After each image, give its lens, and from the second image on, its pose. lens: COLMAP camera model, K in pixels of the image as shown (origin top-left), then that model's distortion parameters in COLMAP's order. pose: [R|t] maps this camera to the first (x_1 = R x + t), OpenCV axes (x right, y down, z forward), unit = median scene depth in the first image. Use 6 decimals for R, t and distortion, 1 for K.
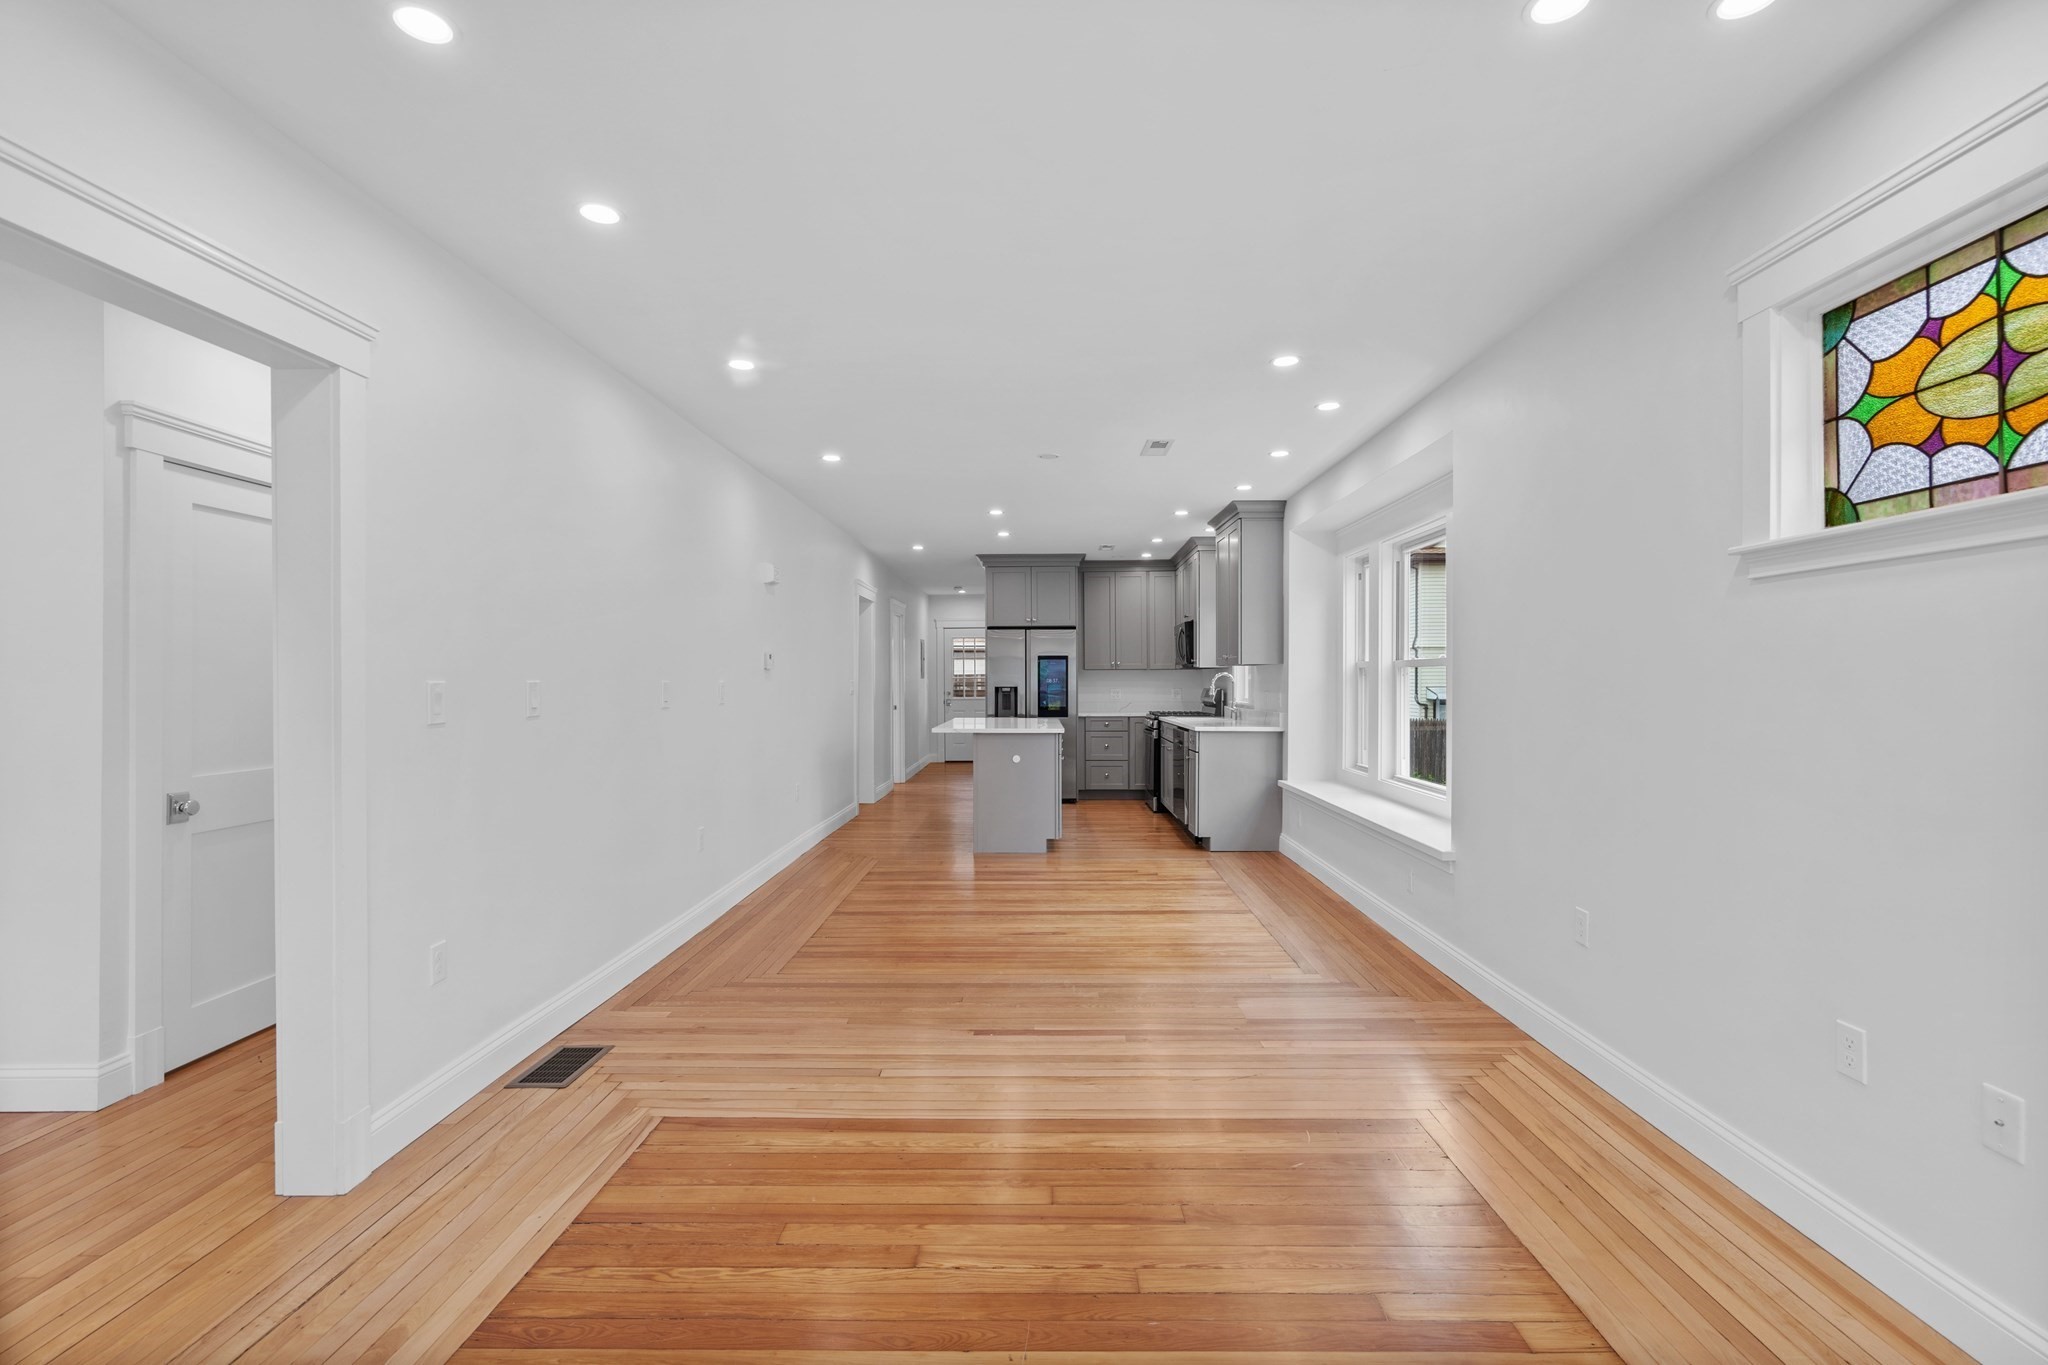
lens RADIAL K [[937.9, 0, 1028.2], [0, 937.9, 695.8], [0, 0, 1]] dist [-0.004275, 0.002098]
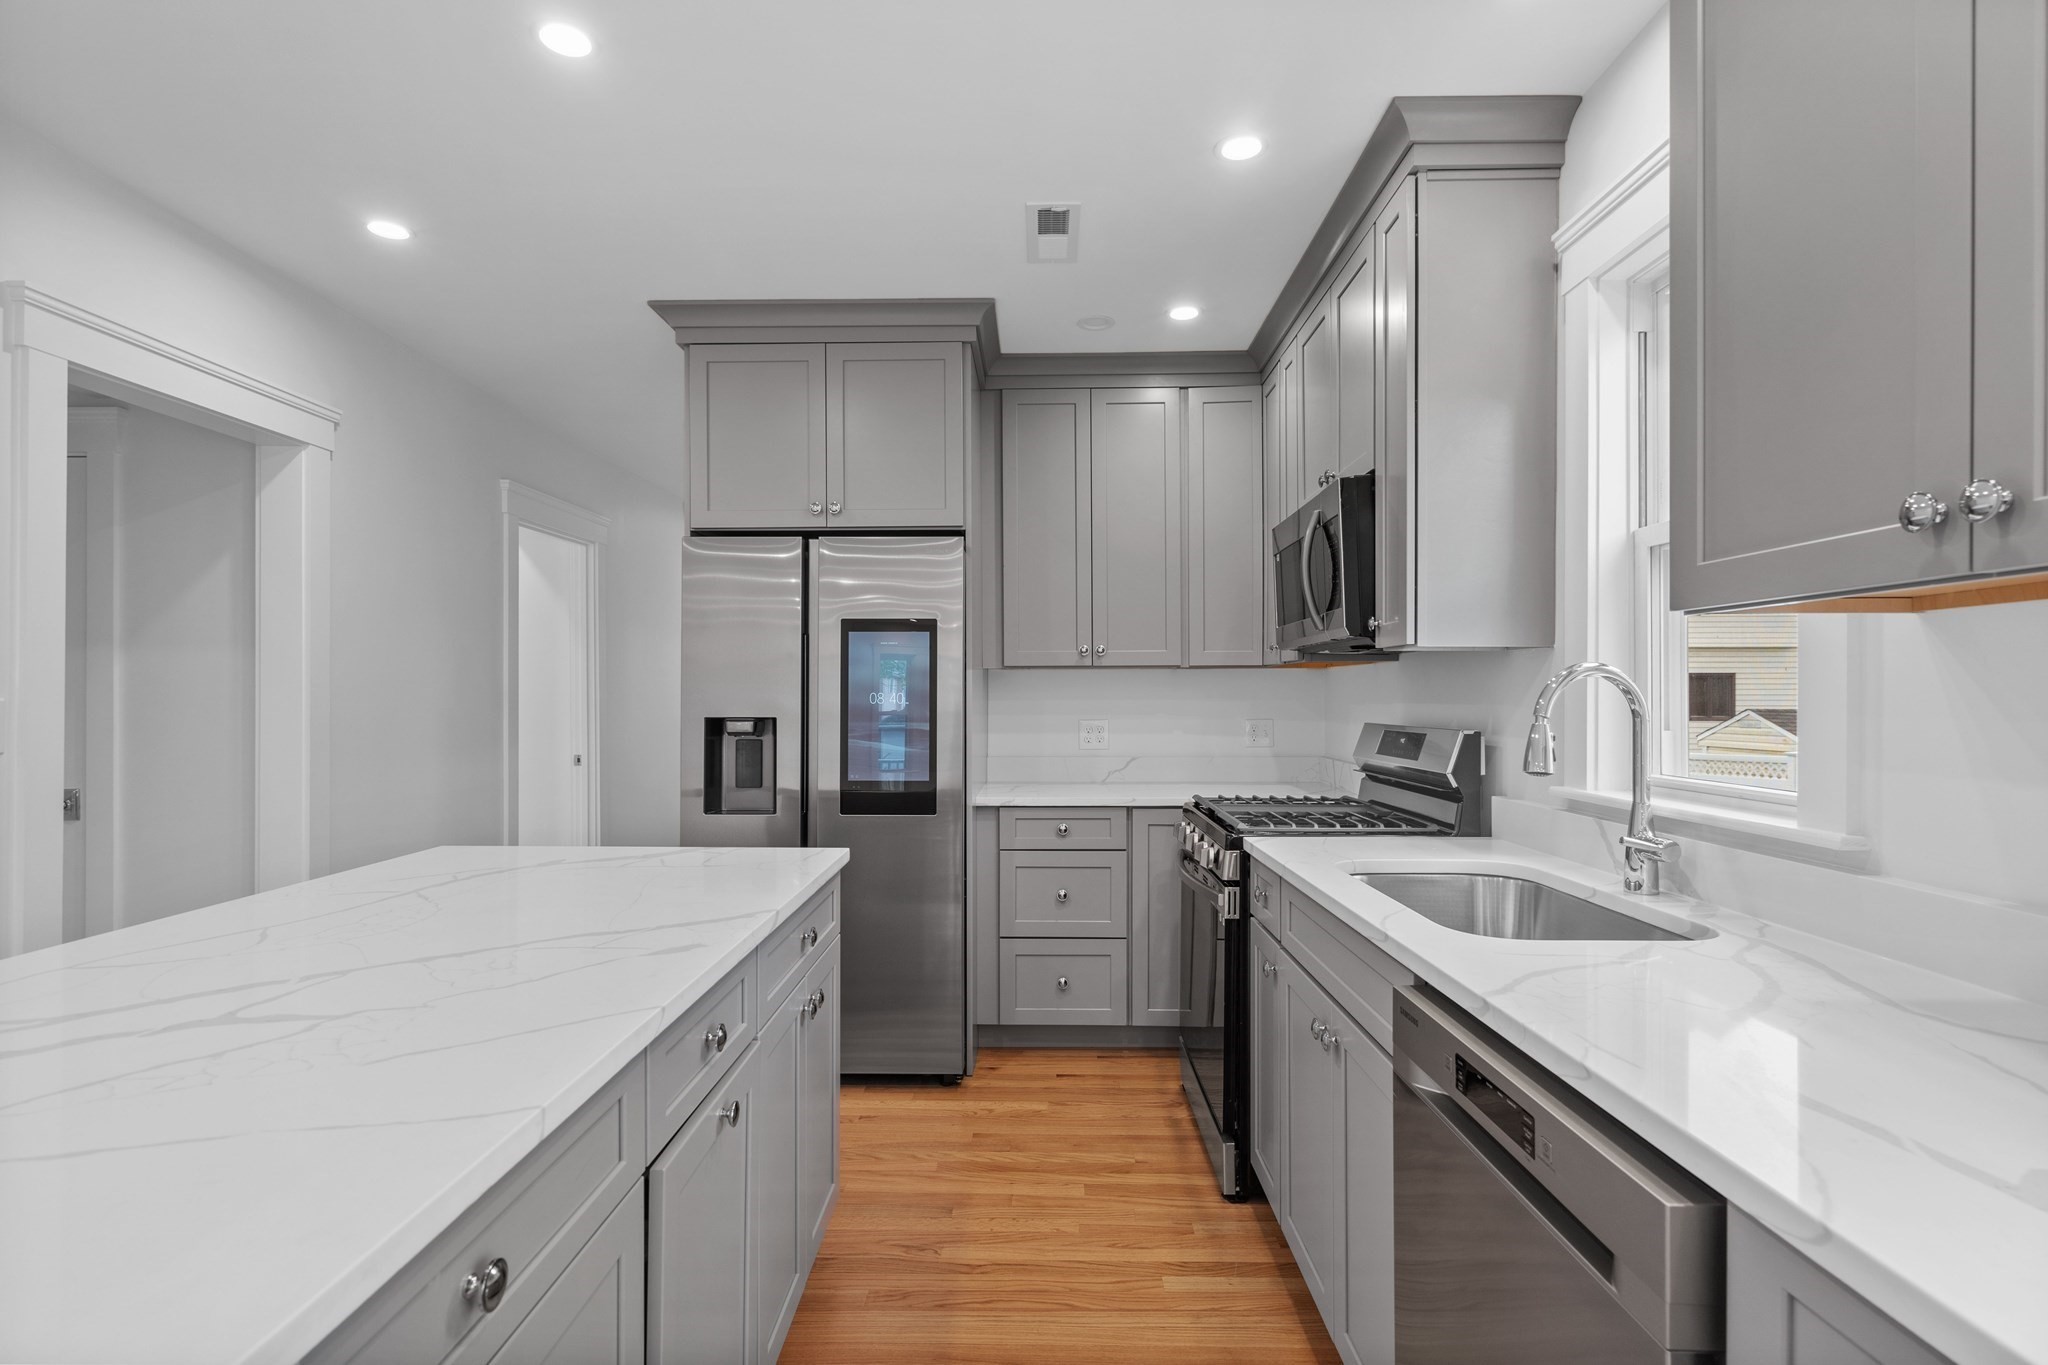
lens RADIAL K [[1006.2, 0, 1030.9], [0, 1006.2, 691.9], [0, 0, 1]] dist [0.000143, 0.000202]
pose [[0.999978, 0.002577, 0.006081, 0.071814], [-0.002451, 0.999786, -0.020556, -0.011316], [-0.006133, 0.020540, 0.999770, 0.658102]]
